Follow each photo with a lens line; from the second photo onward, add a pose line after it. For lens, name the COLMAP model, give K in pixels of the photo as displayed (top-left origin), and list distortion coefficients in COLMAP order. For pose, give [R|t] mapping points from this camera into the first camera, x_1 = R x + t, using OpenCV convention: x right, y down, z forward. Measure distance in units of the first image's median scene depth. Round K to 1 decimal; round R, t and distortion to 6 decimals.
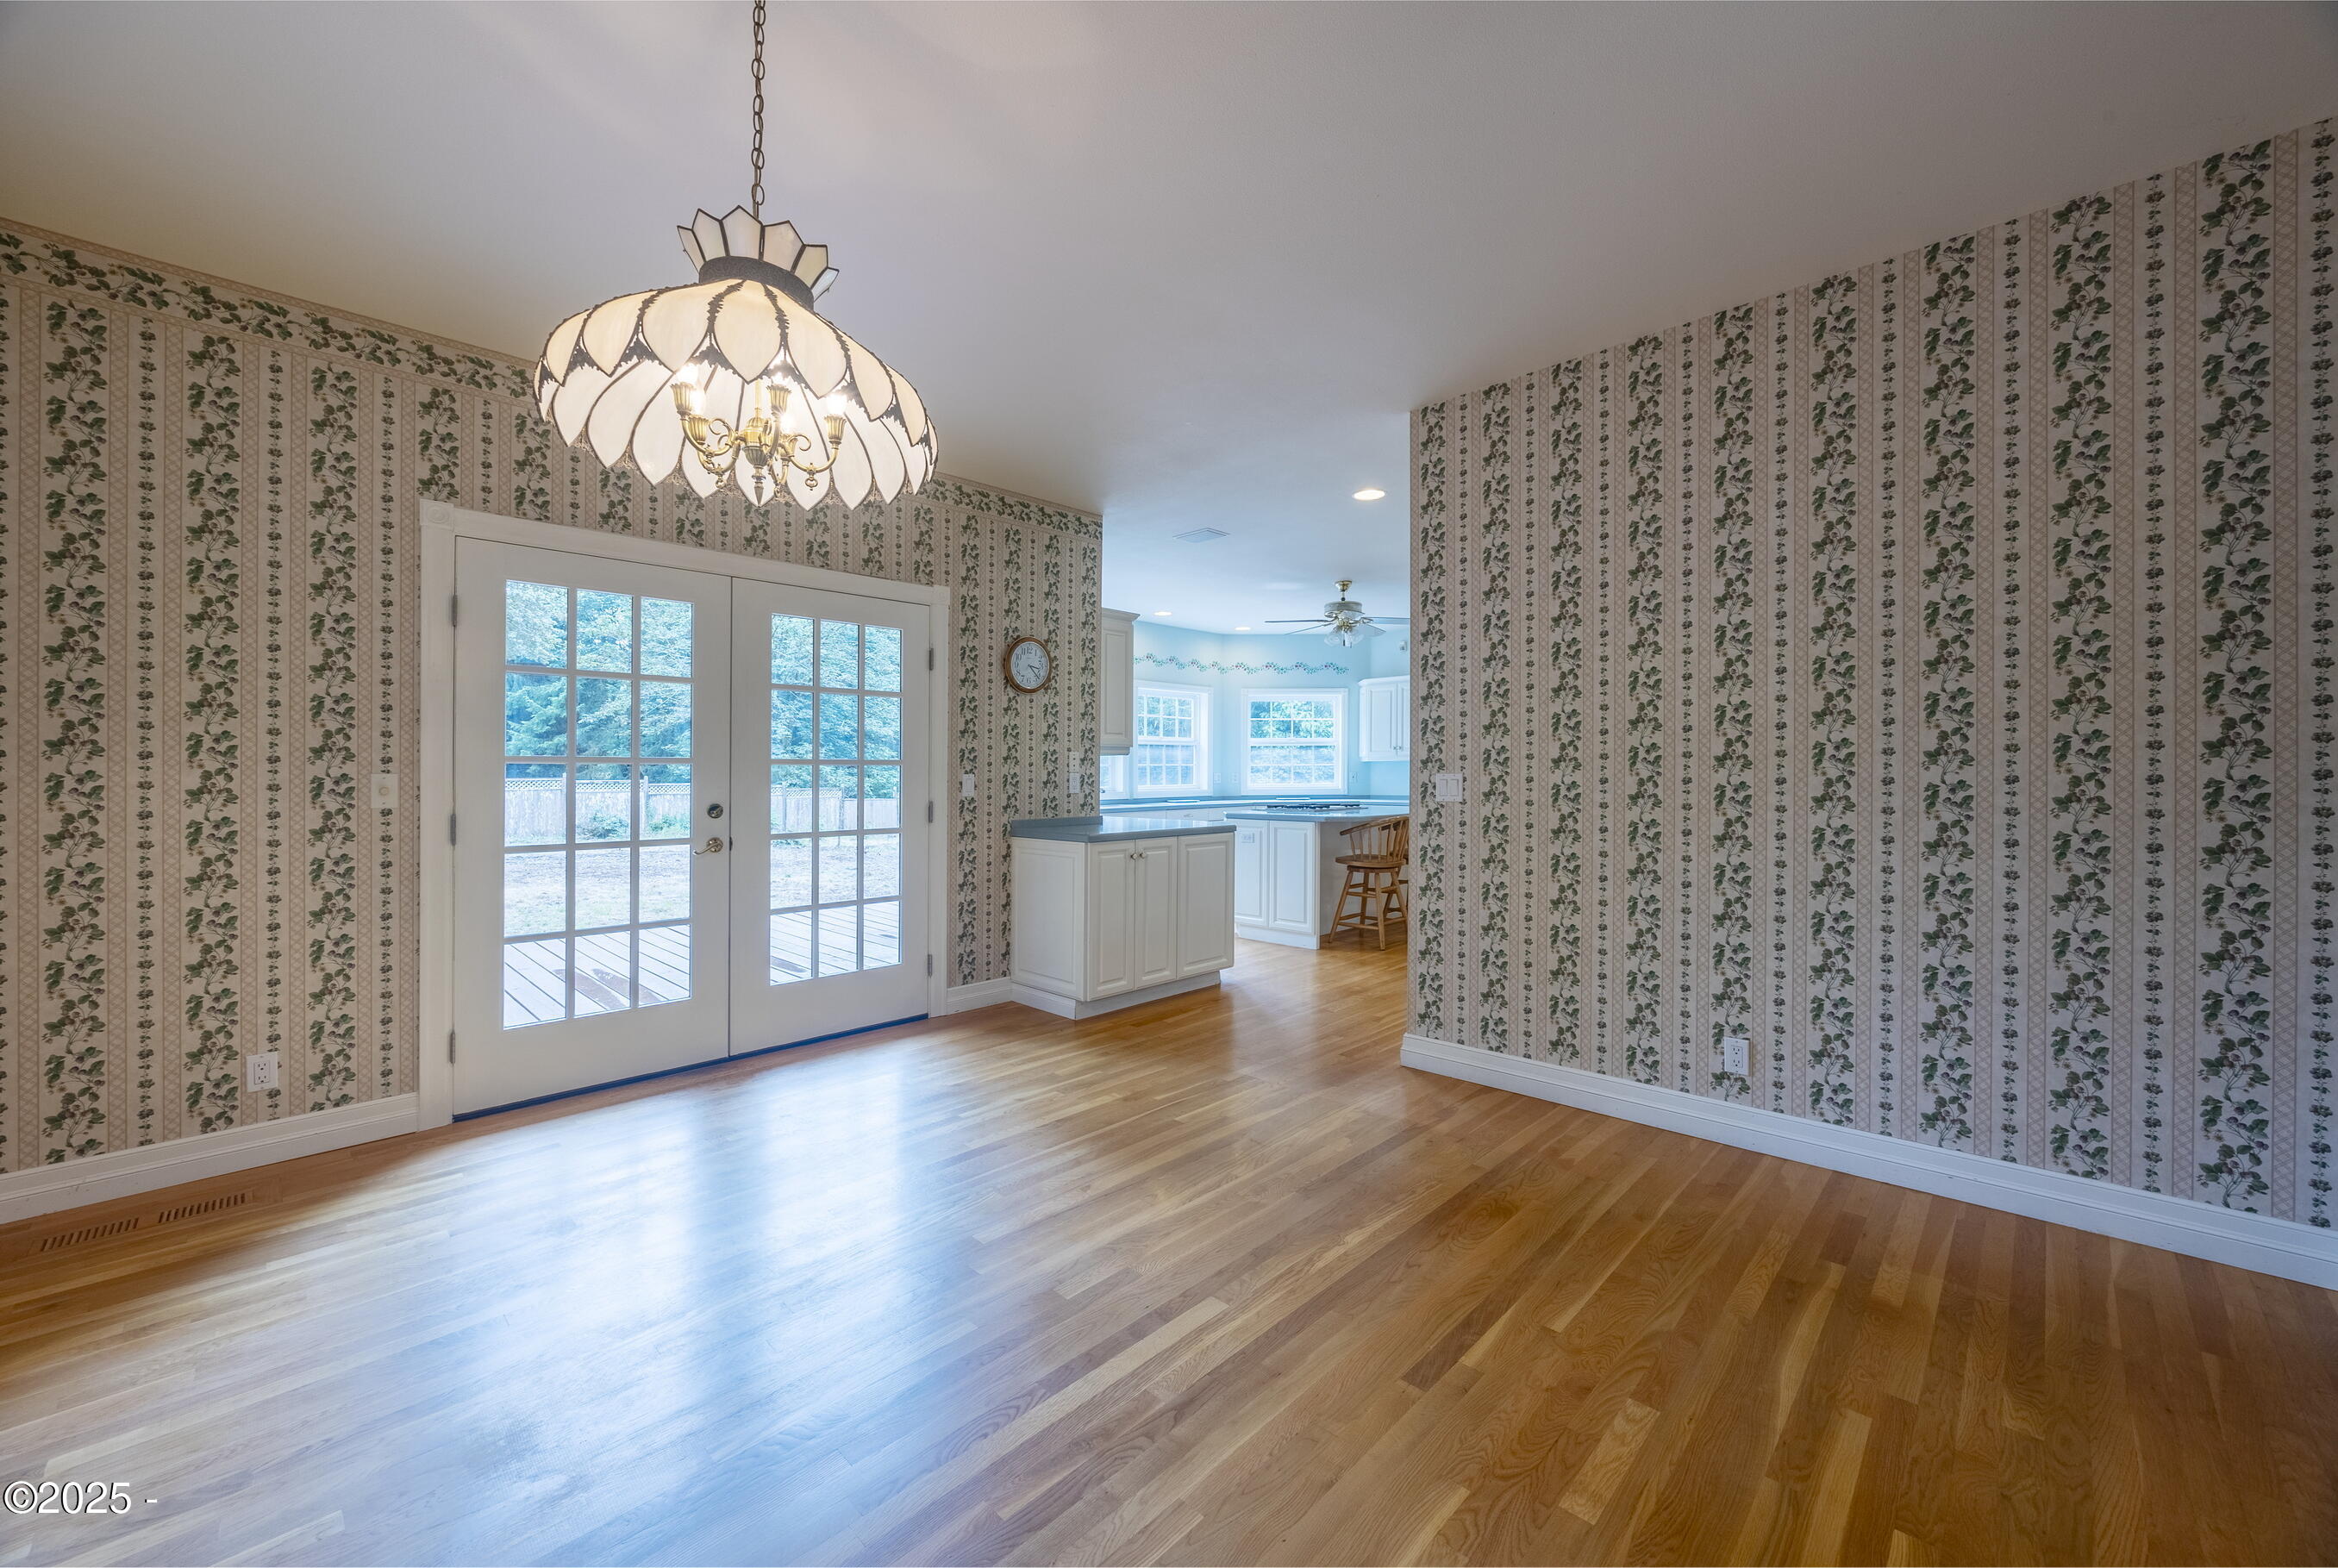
lens RADIAL K [[905.4, 0, 1180.6], [0, 905.4, 772.7], [0, 0, 1]] dist [0.000148, 0.000141]
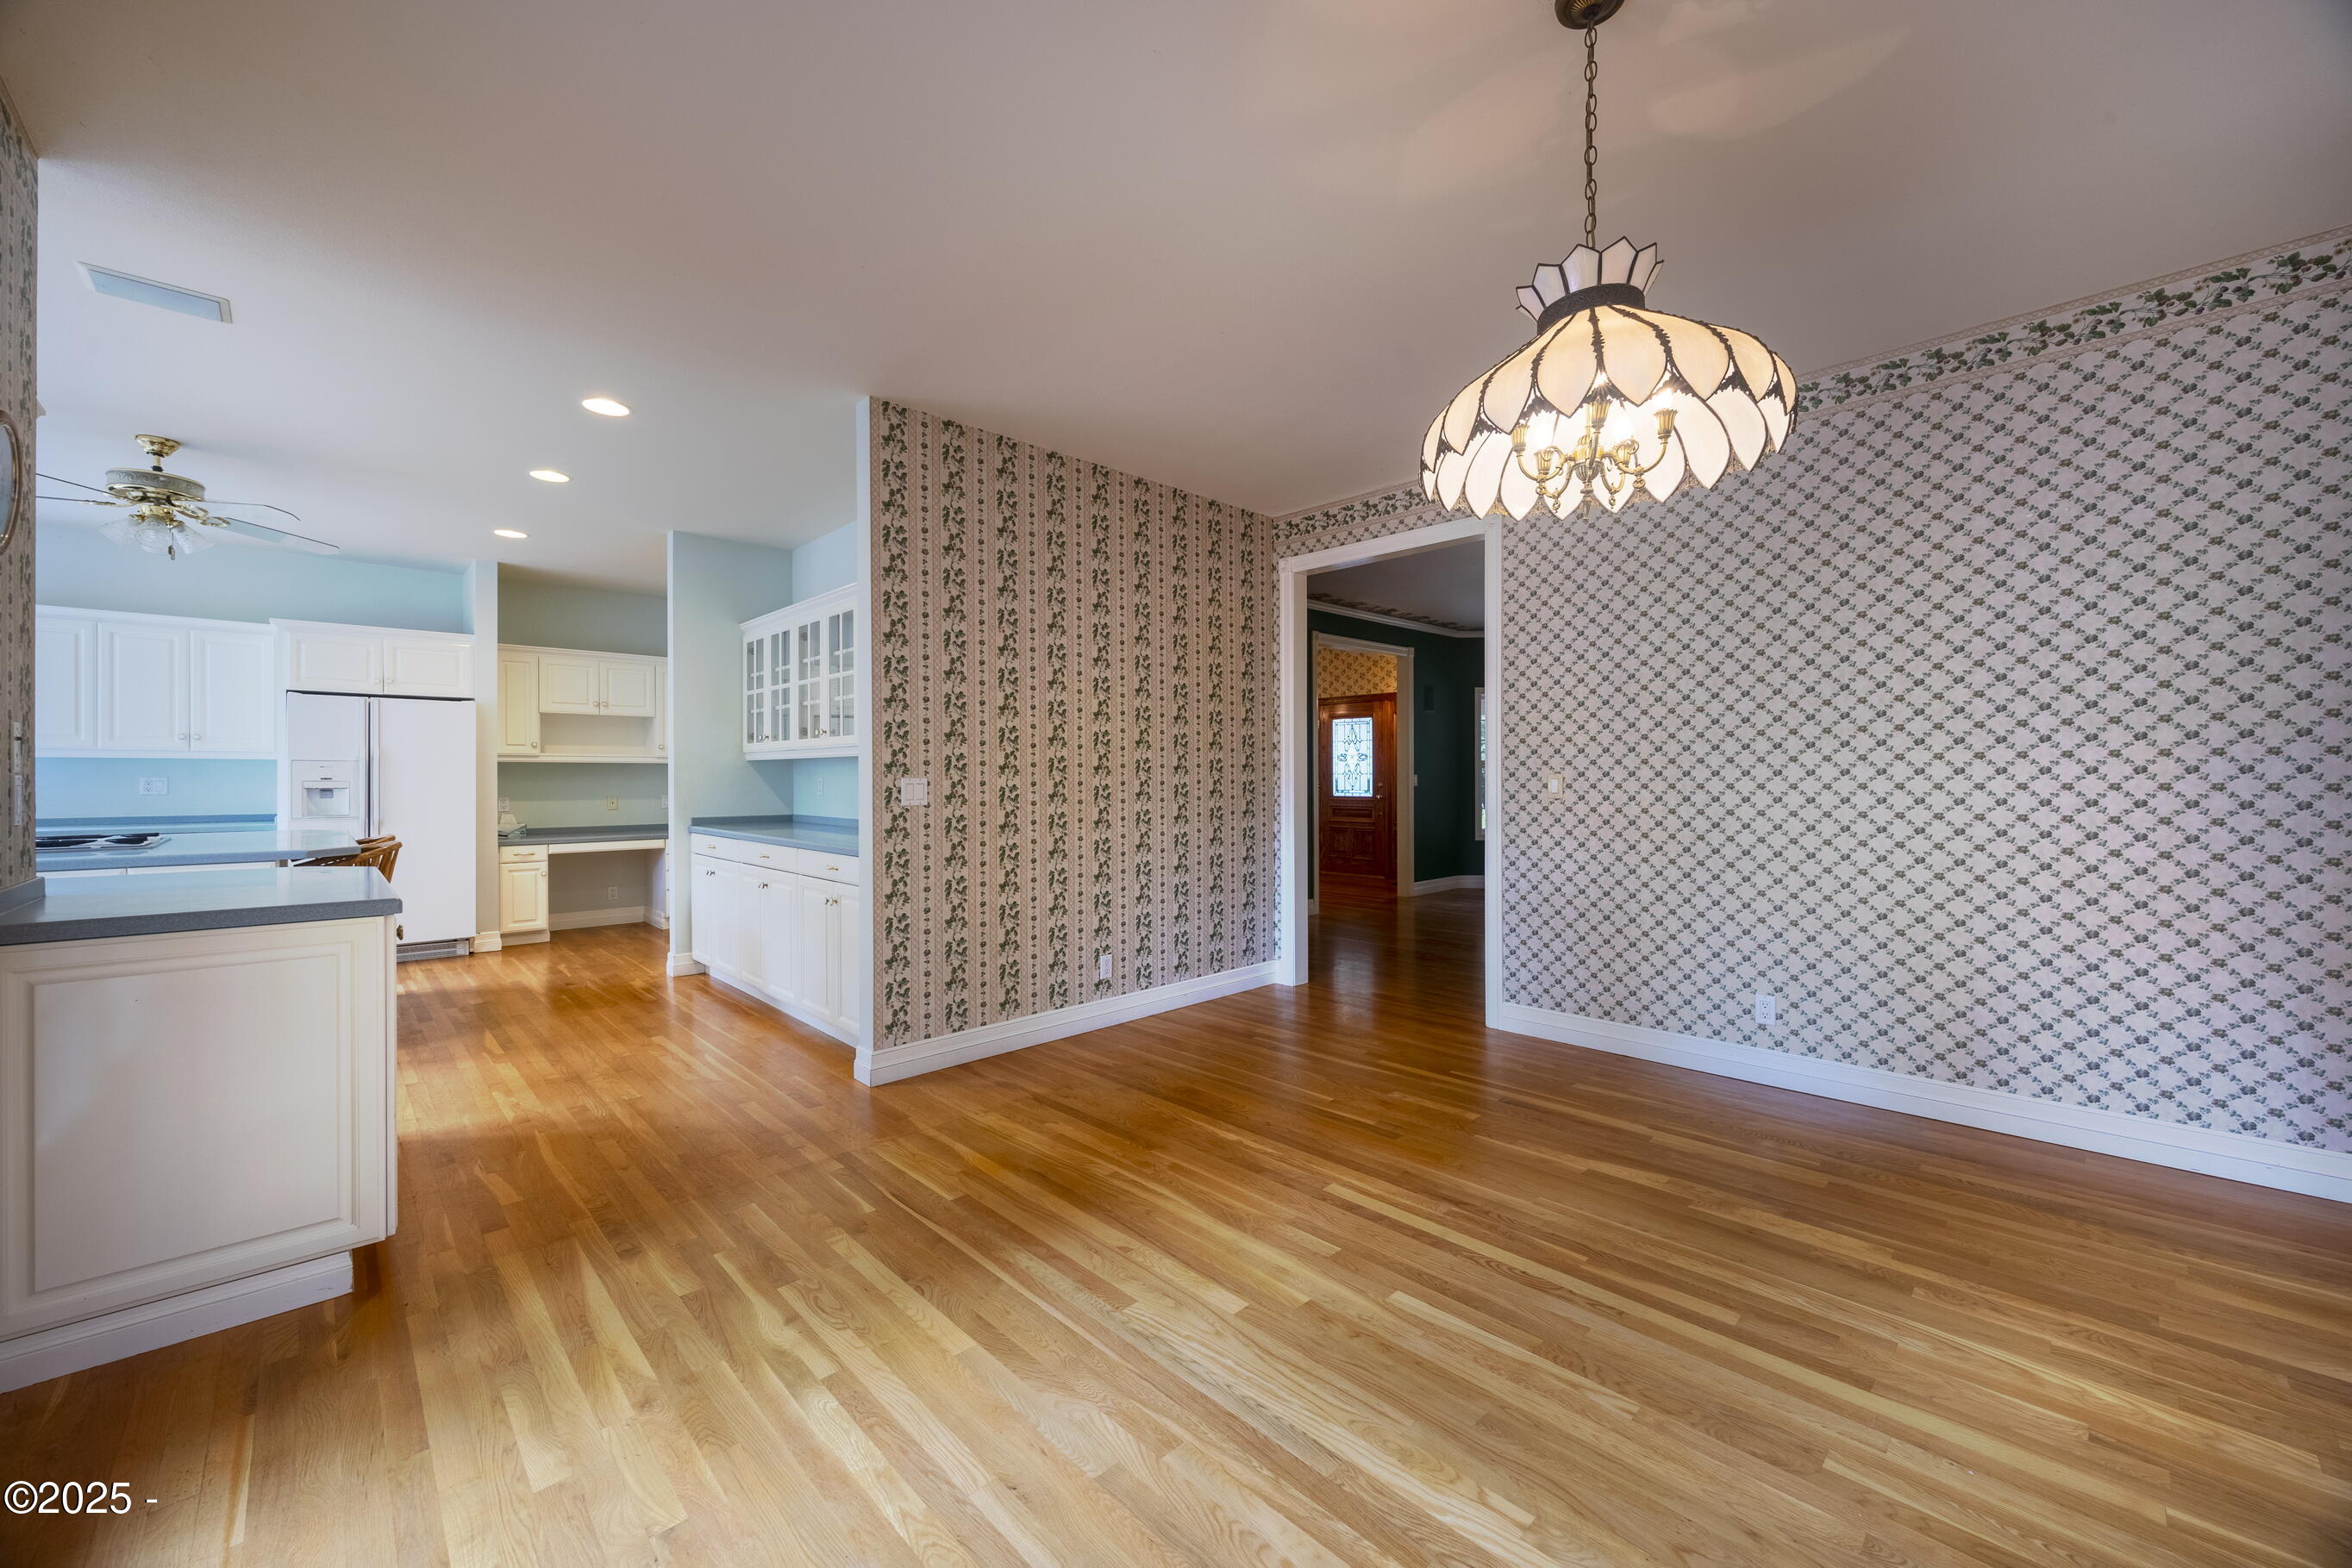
lens RADIAL K [[910.8, 0, 1184.0], [0, 910.8, 782.1], [0, 0, 1]] dist [0.000148, 0.000141]
pose [[0.022672, -0.000008, 0.999743, -0.854324], [0.001275, 0.999999, -0.000021, 0.007118], [-0.999742, 0.001275, 0.022672, 0.801819]]
